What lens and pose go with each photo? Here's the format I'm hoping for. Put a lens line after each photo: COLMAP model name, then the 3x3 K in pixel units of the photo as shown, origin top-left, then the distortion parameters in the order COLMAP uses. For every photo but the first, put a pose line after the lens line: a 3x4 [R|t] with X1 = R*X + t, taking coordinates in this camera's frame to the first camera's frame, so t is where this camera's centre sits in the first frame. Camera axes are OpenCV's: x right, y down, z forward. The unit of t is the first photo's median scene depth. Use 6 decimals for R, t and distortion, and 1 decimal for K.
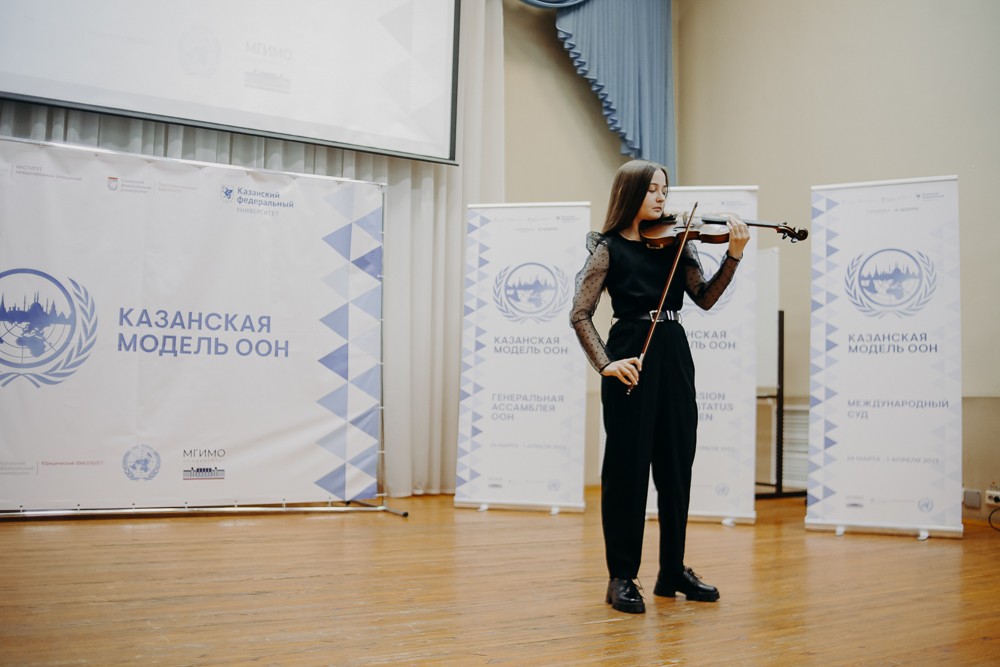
lens RADIAL K [[991.2, 0, 504.9], [0, 991.2, 331.7], [0, 0, 1]] dist [-0.120970, 0.000000]
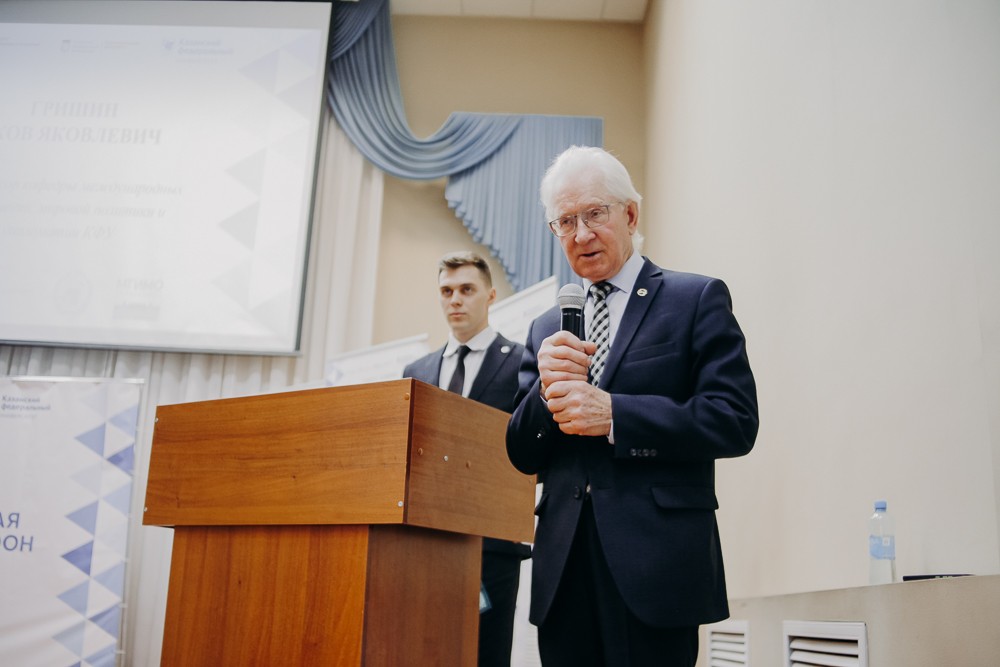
lens RADIAL K [[991.2, 0, 500.1], [0, 991.2, 331.1], [0, 0, 1]] dist [-0.120970, 0.000000]
pose [[0.866158, -0.129819, -0.482615, 0.709276], [0.019899, 0.973866, -0.226248, 0.035910], [0.499374, 0.186363, 0.846106, 0.335305]]
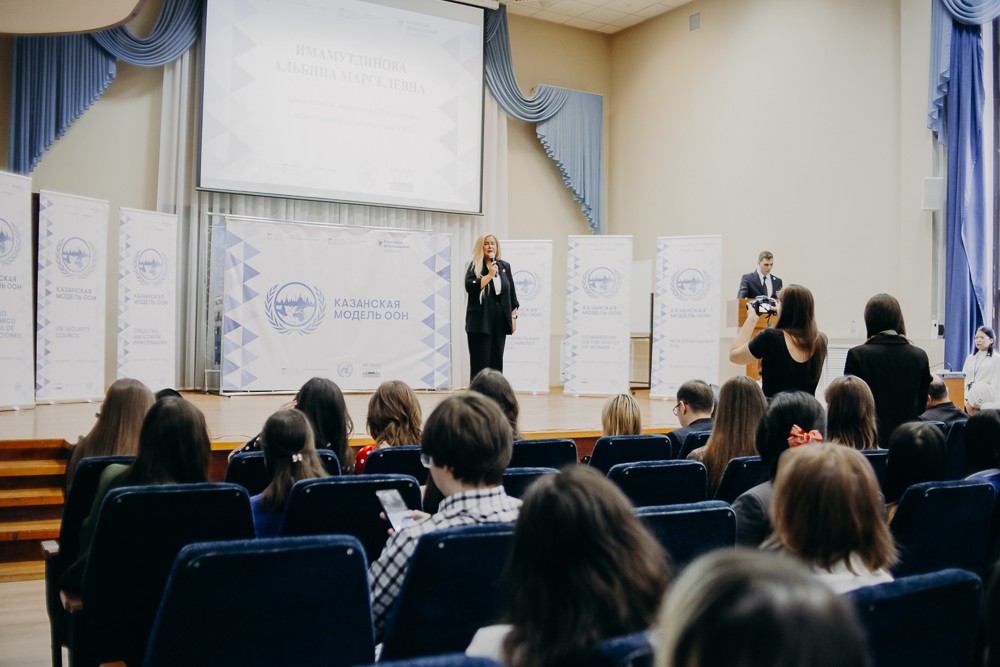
lens RADIAL K [[991.2, 0, 491.5], [0, 991.2, 321.4], [0, 0, 1]] dist [-0.120970, 0.000000]
pose [[0.999983, -0.003445, -0.004621, -0.029858], [0.003681, 0.998636, 0.052084, -0.078379], [0.004435, -0.052100, 0.998632, -1.089242]]
